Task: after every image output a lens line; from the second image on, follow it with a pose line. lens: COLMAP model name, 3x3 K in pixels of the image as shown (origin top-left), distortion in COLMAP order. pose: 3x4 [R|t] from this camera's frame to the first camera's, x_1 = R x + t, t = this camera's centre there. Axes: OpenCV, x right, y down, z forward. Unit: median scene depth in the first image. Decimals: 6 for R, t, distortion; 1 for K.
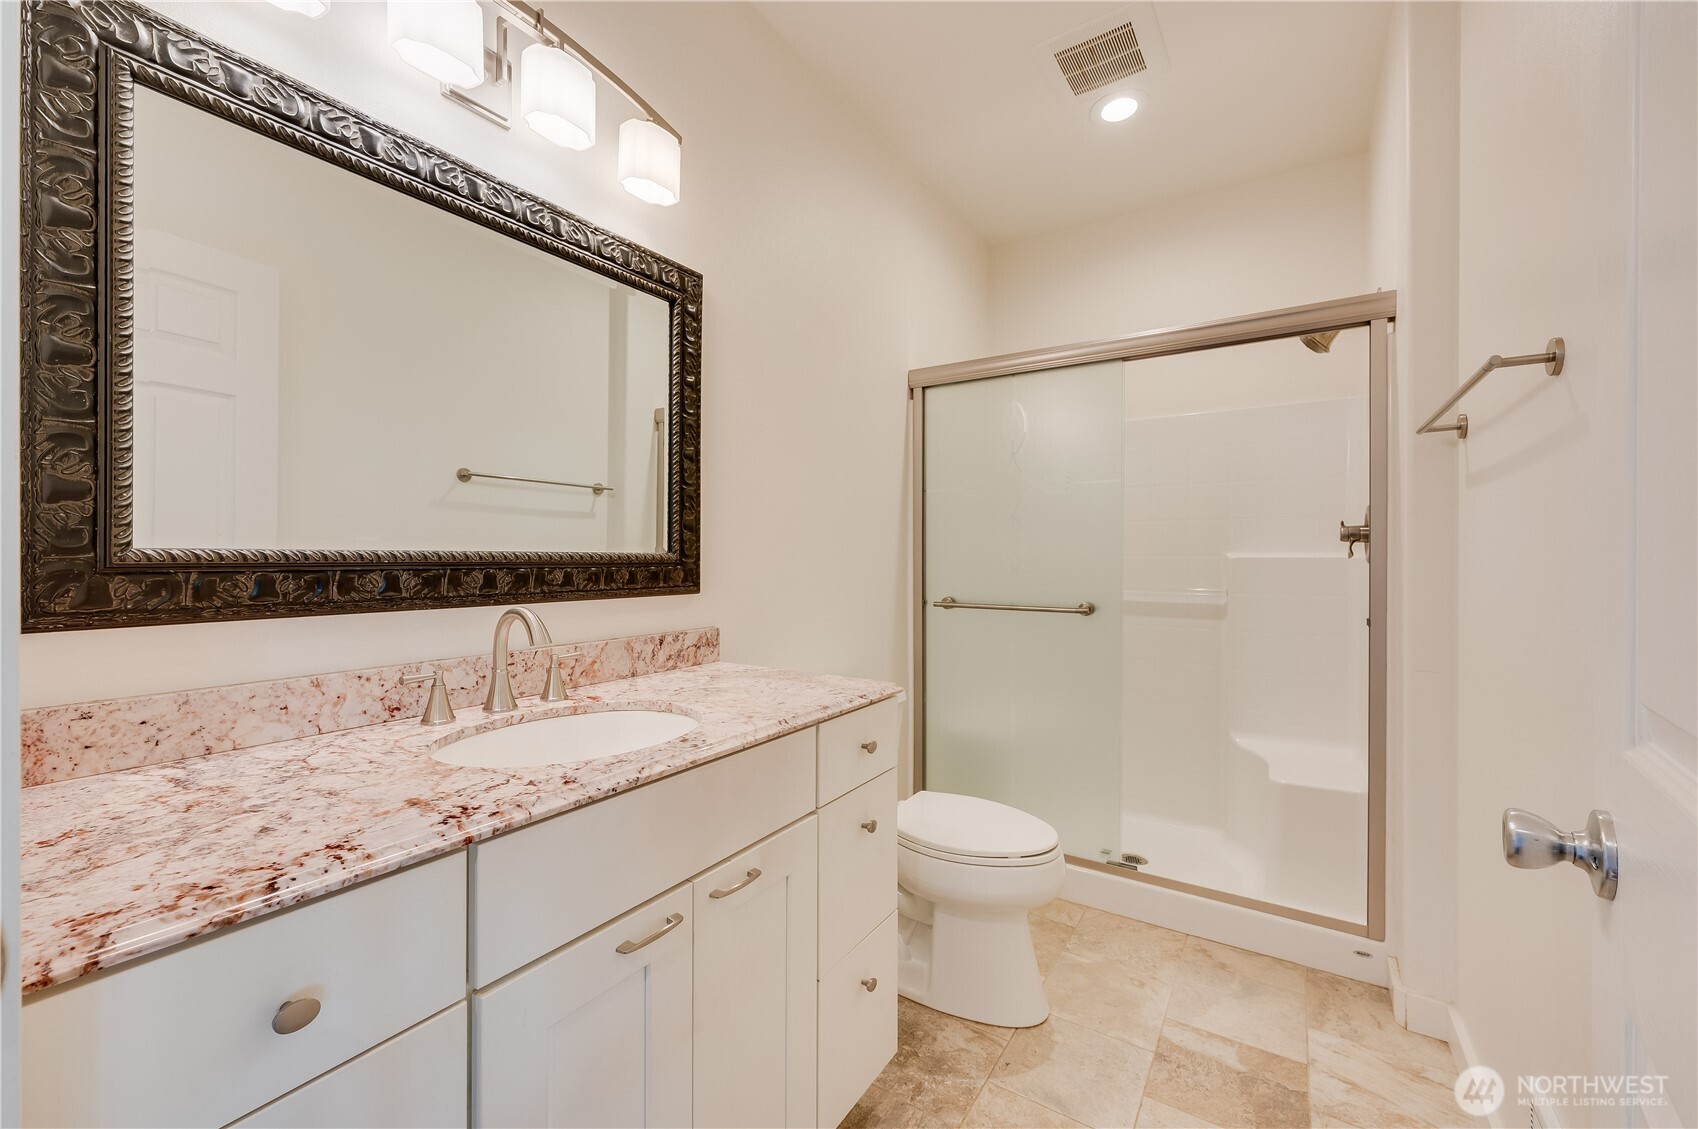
lens RADIAL K [[713.8, 0, 849.7], [0, 713.8, 562.6], [0, 0, 1]] dist [-0.003367, -0.000315]
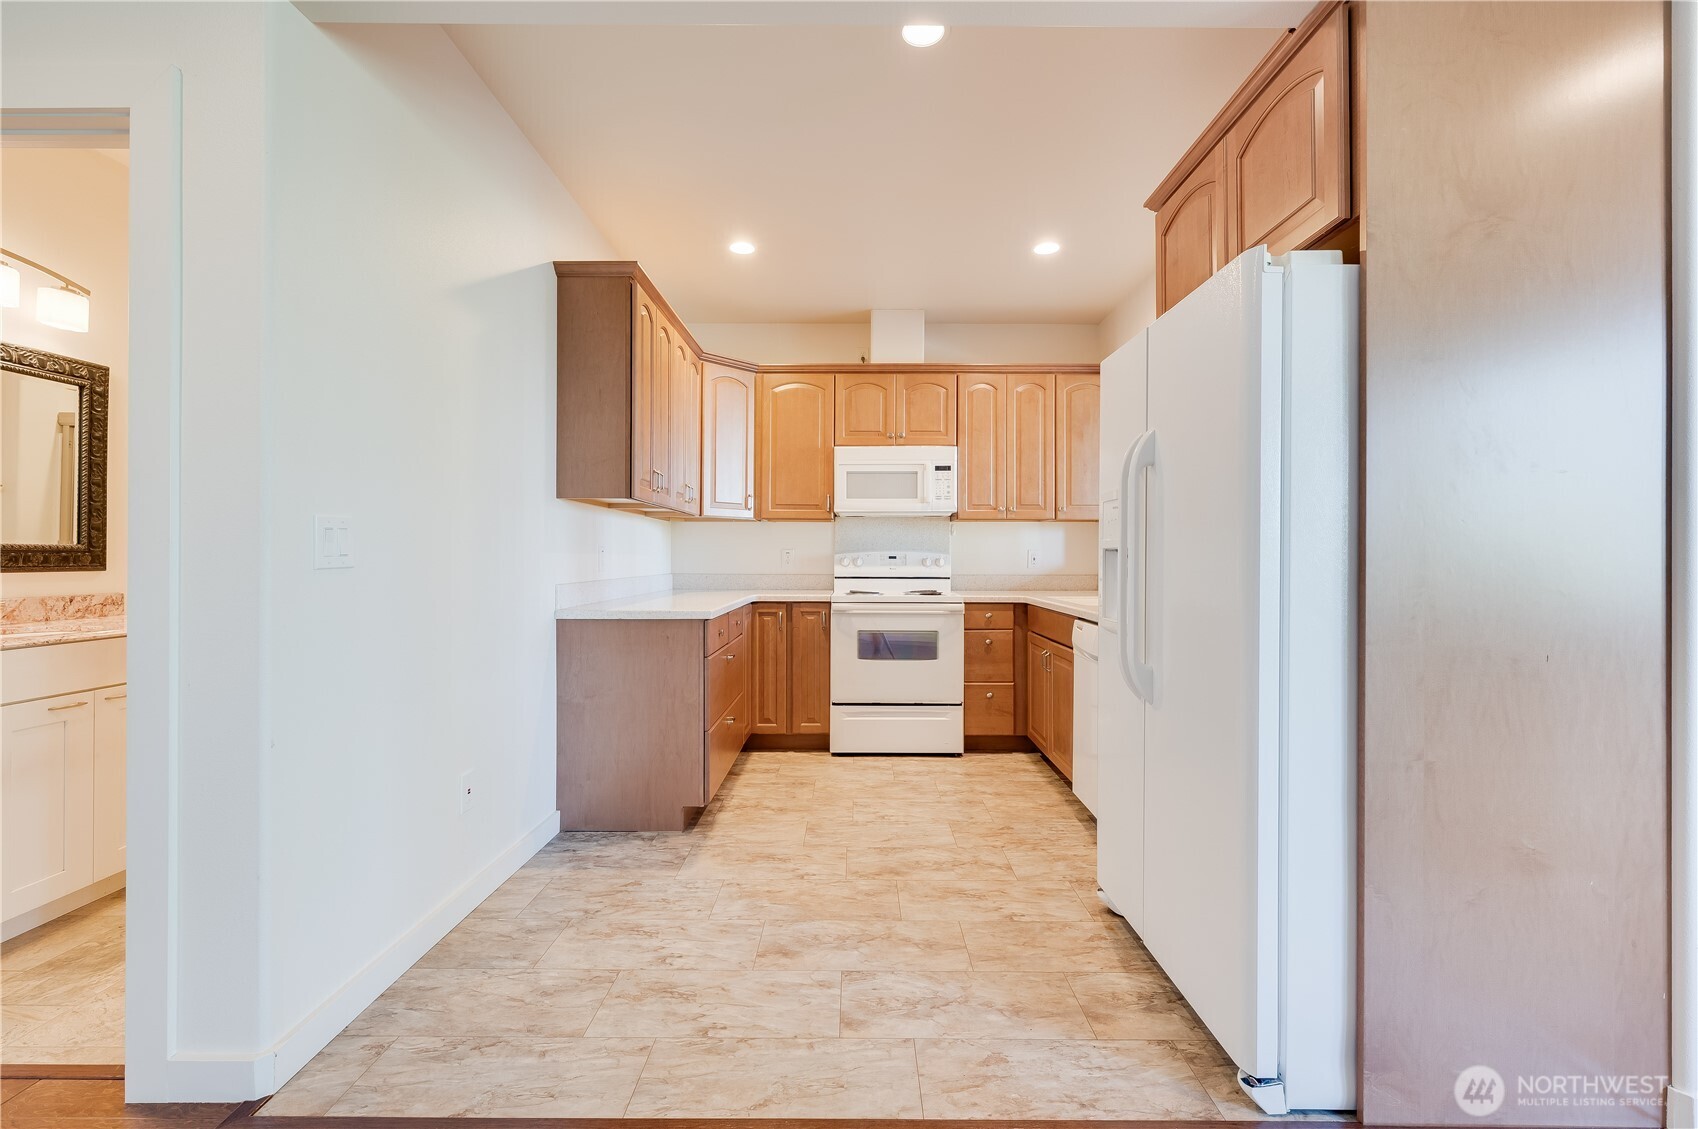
lens RADIAL K [[713.8, 0, 842.5], [0, 713.8, 557.0], [0, 0, 1]] dist [-0.003367, -0.000315]
pose [[0.838401, 0.001904, 0.545051, 0.308059], [0.000885, 0.999988, -0.004855, 0.022891], [-0.545054, 0.004553, 0.838389, -1.242157]]
